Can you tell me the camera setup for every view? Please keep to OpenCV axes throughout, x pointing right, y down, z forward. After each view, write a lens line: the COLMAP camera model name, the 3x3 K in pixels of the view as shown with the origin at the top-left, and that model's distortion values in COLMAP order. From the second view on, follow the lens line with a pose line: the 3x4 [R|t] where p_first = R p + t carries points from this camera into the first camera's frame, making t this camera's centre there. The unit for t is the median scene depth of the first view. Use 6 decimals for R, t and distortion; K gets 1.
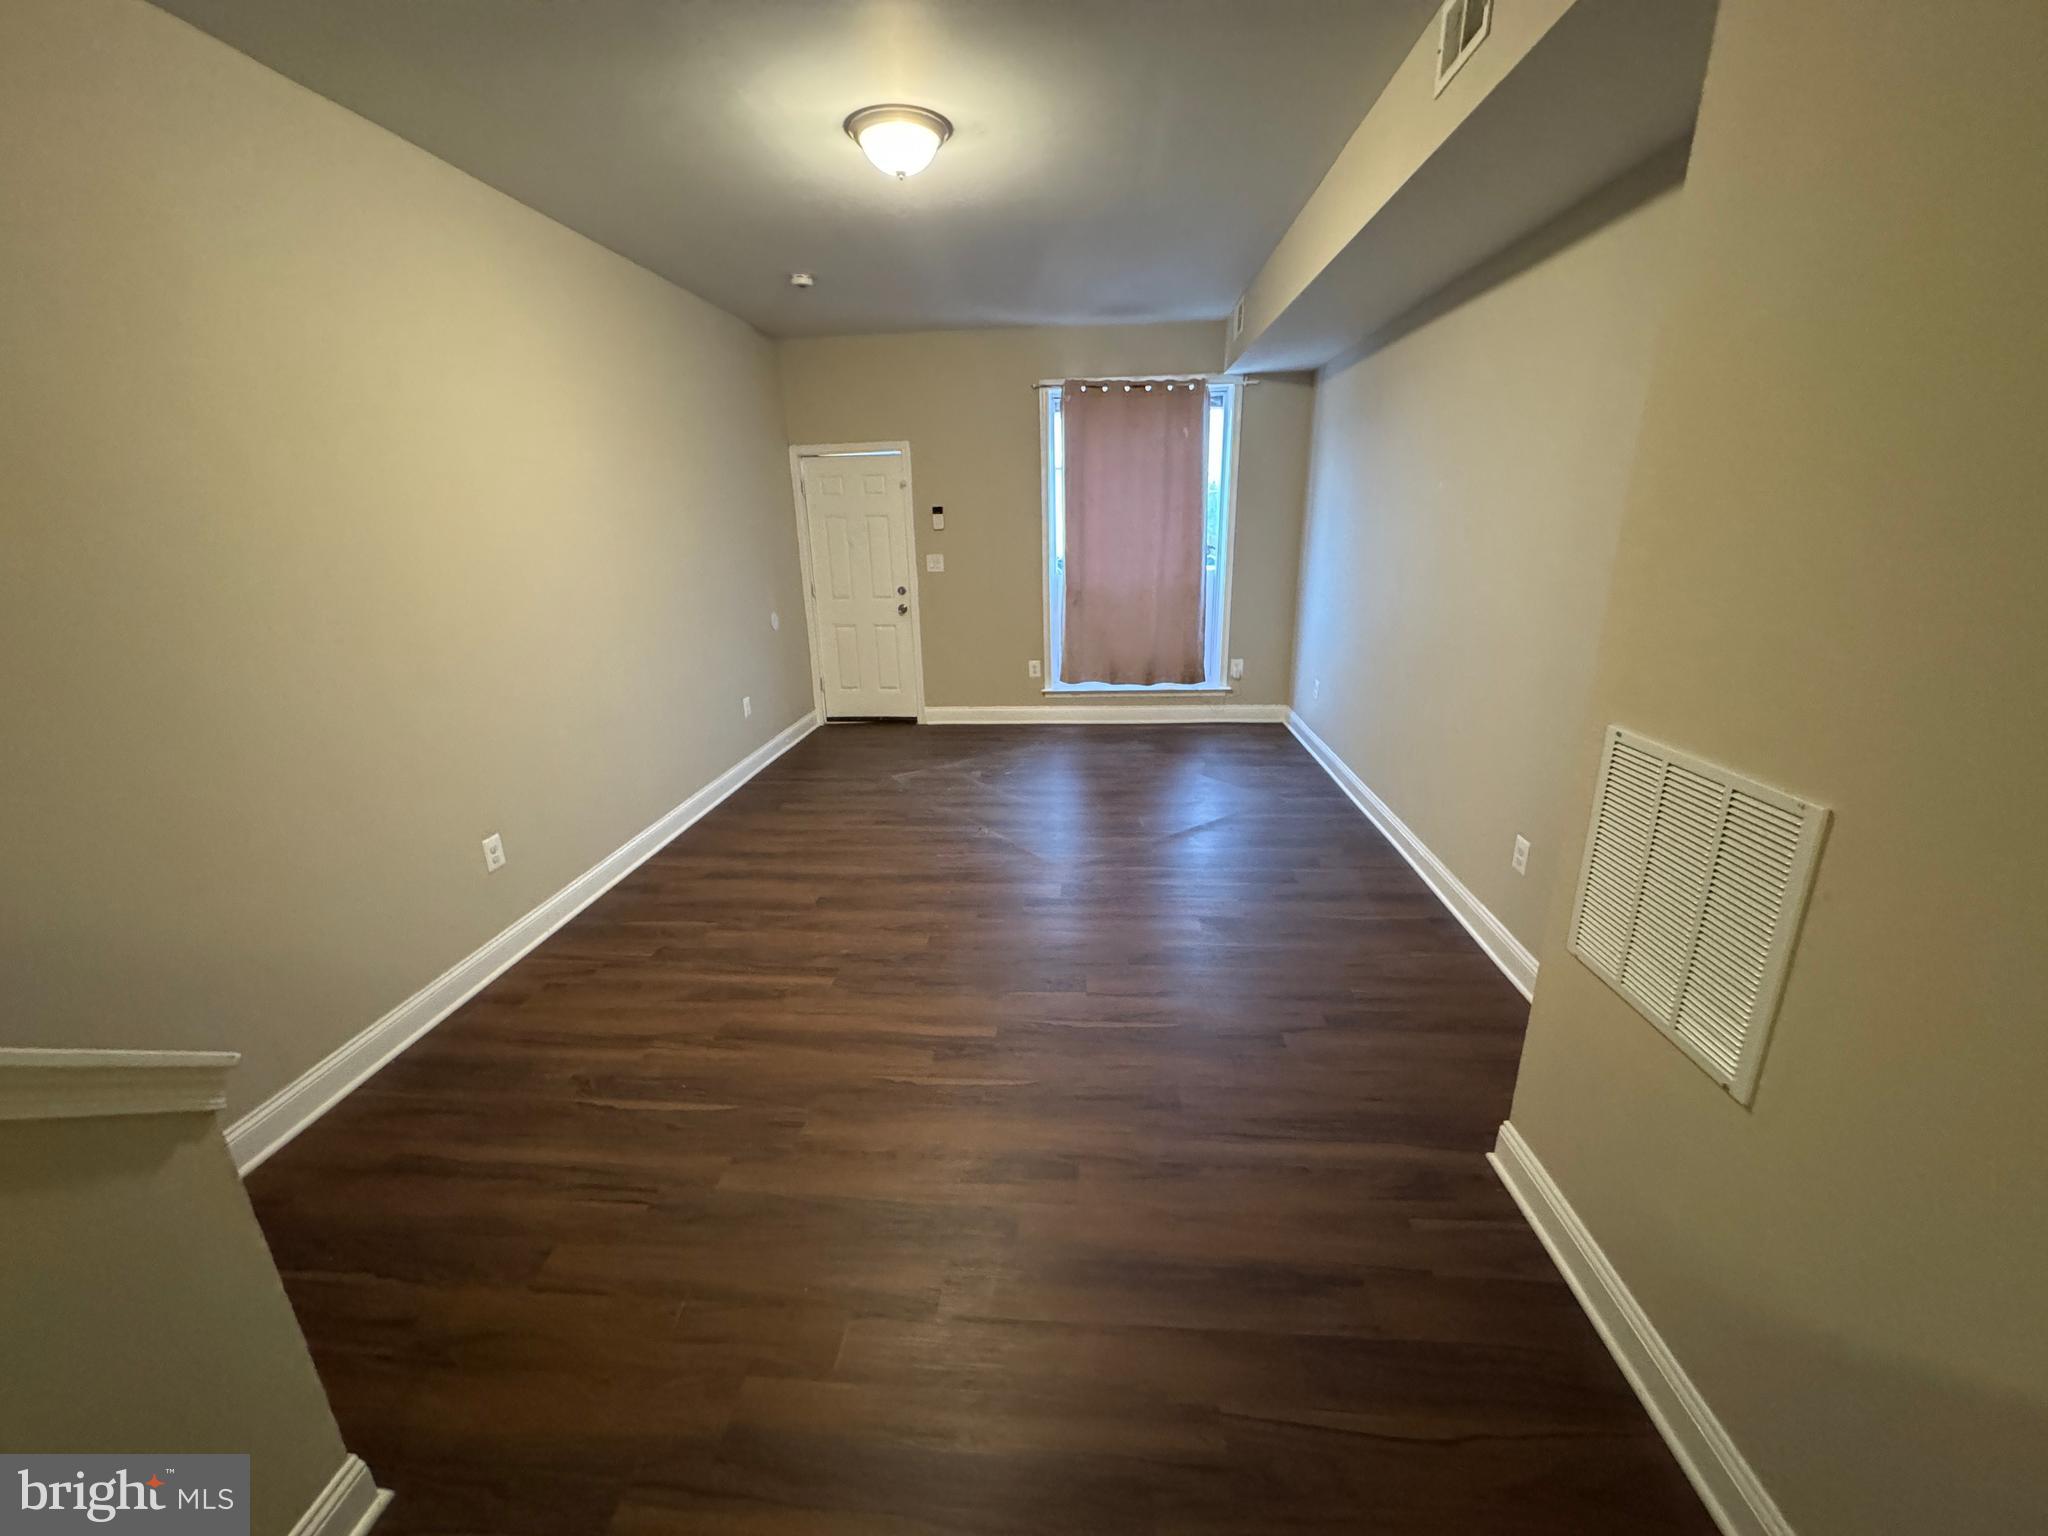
lens RADIAL K [[815.7, 0, 1024.0], [0, 815.7, 768.0], [0, 0, 1]] dist [-0.002314, 0.000257]
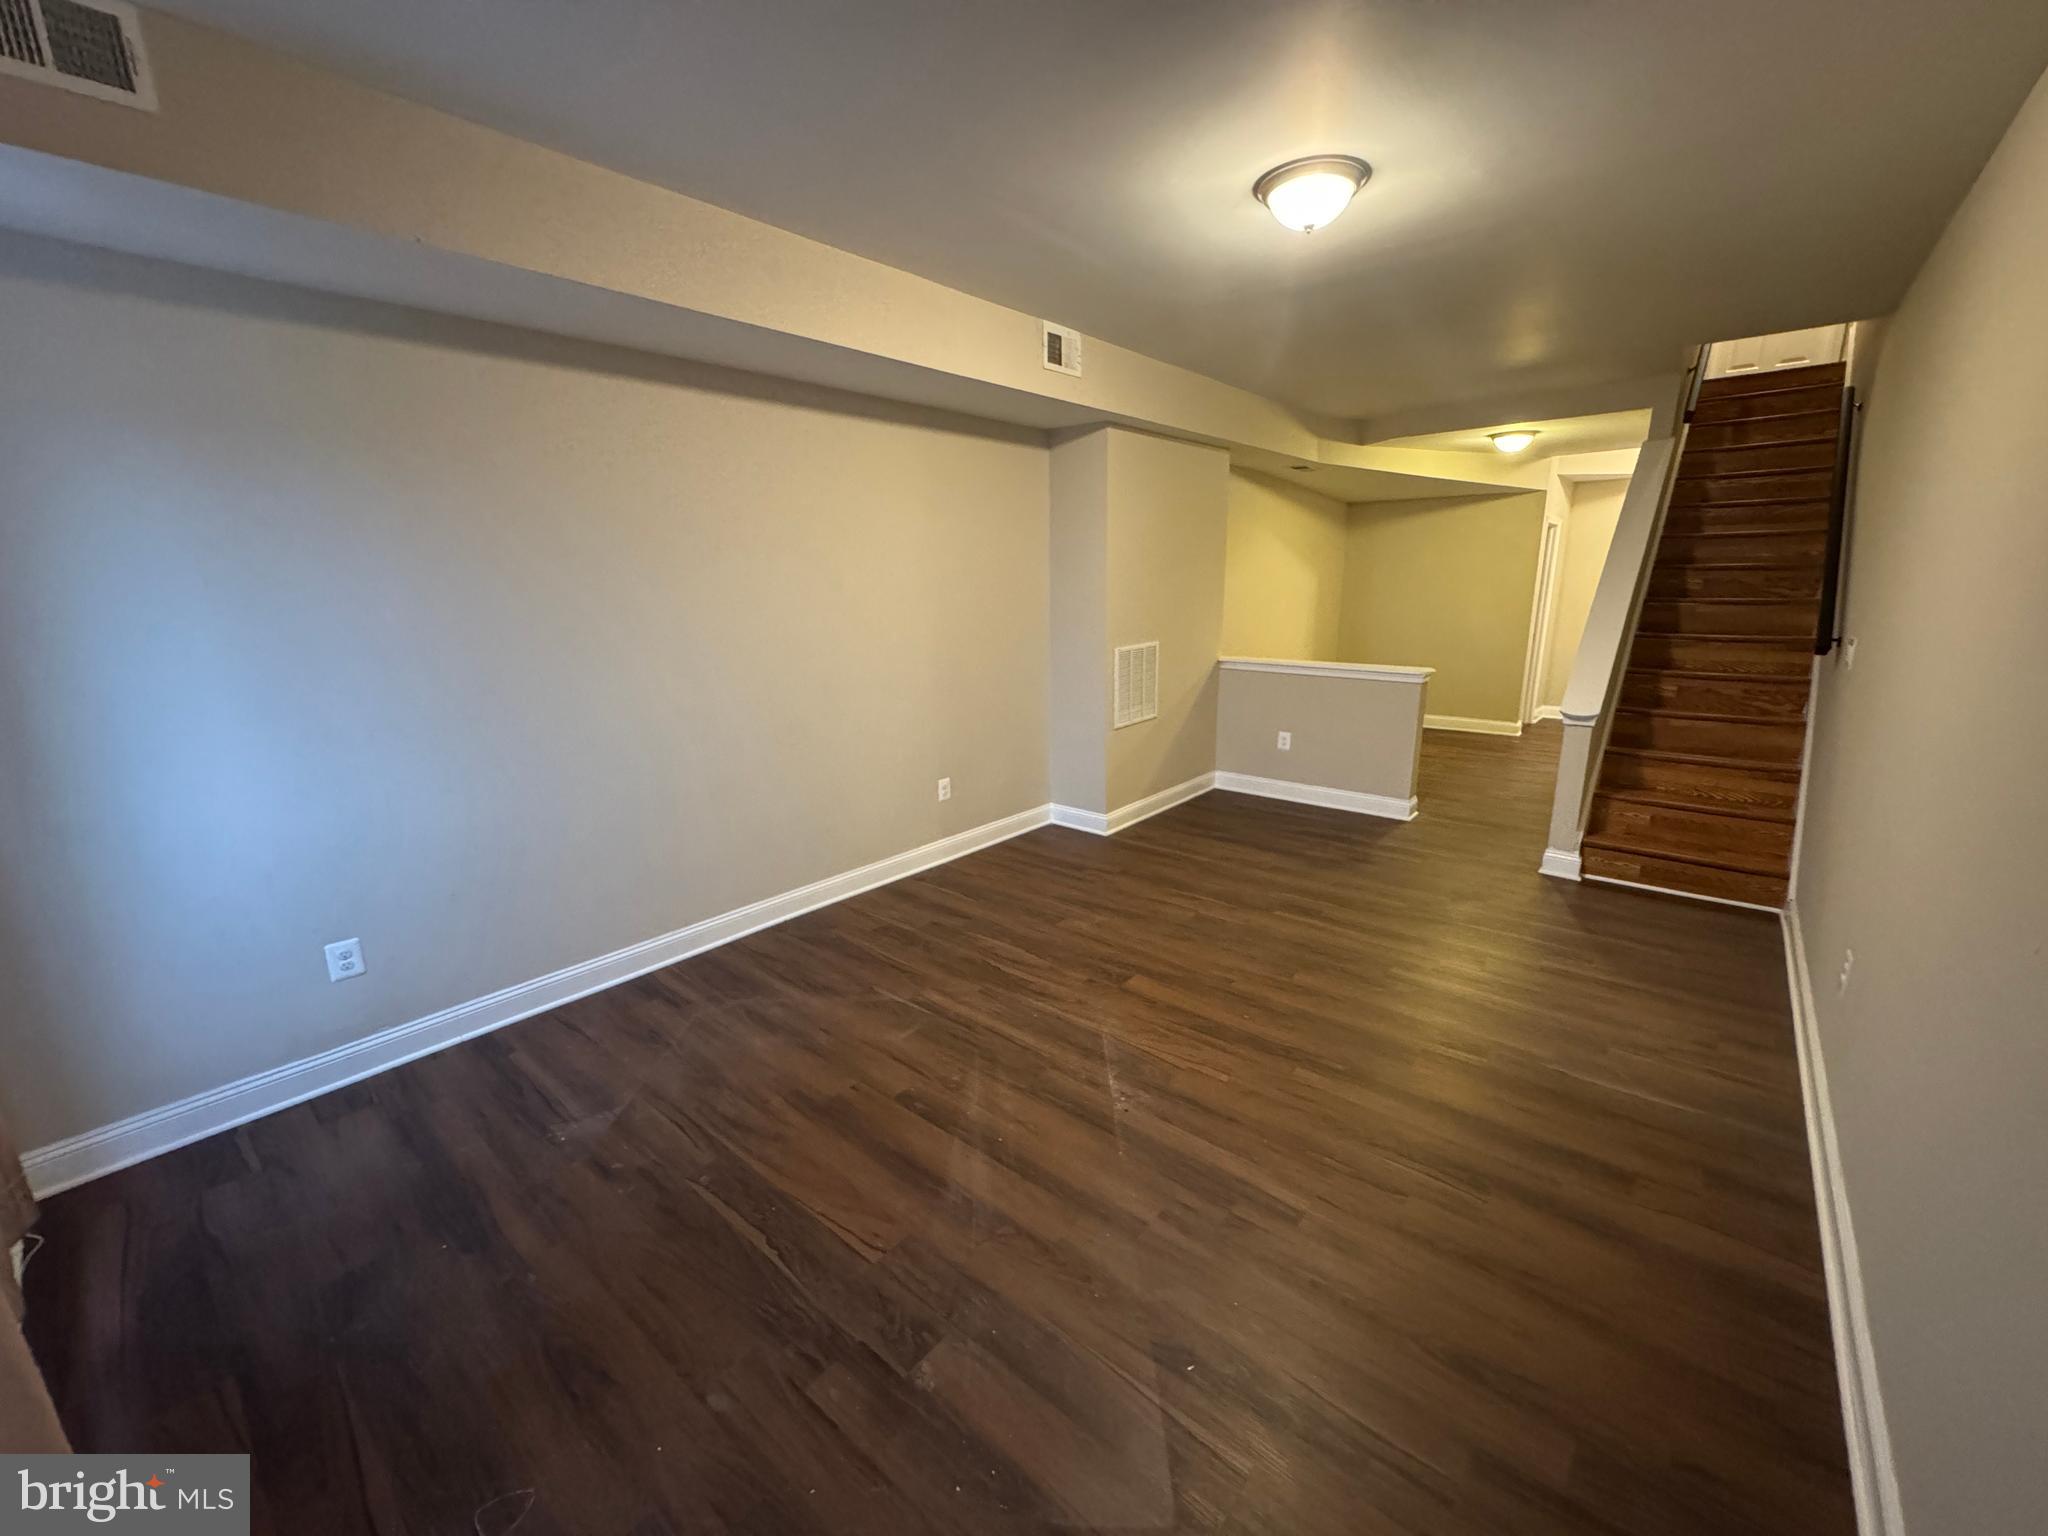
lens RADIAL K [[815.7, 0, 1024.0], [0, 815.7, 768.0], [0, 0, 1]] dist [-0.002314, 0.000257]
pose [[-0.812661, -0.100572, 0.573992, -0.235295], [0.206638, 0.871254, 0.445216, -0.319850], [-0.544869, 0.480419, -0.687252, 1.023541]]
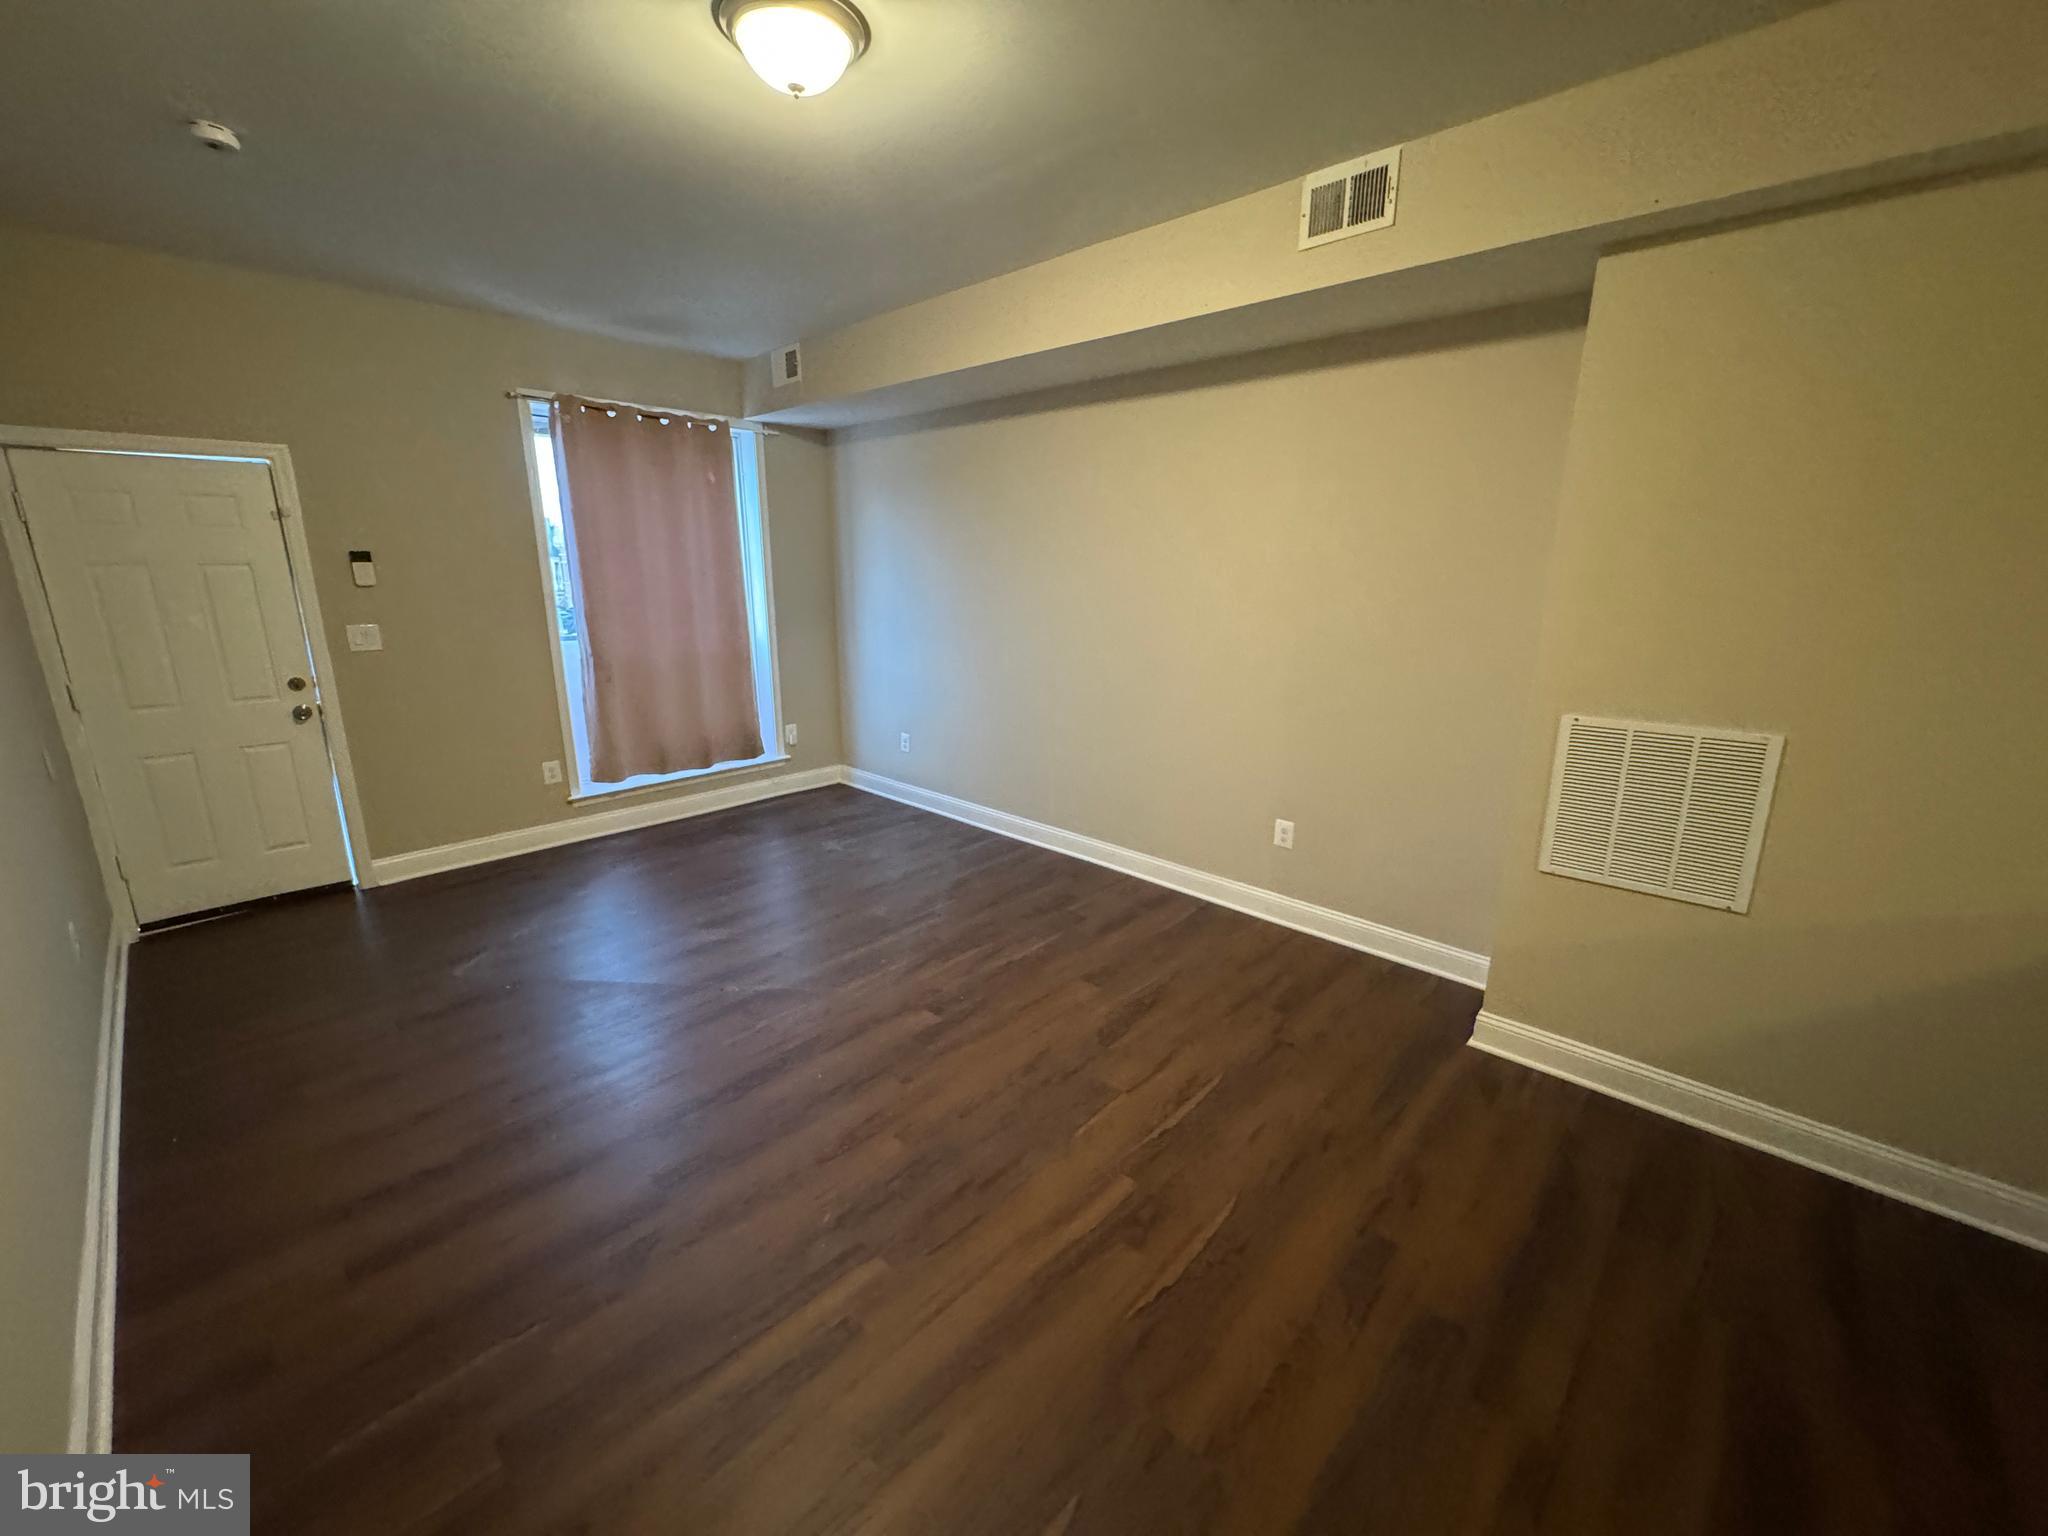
lens RADIAL K [[815.7, 0, 1024.0], [0, 815.7, 768.0], [0, 0, 1]] dist [-0.002314, 0.000257]
pose [[0.626090, -0.165767, 0.761927, -0.315354], [0.216028, 0.975768, 0.034776, -0.066019], [-0.749229, 0.142824, 0.646728, 0.228947]]
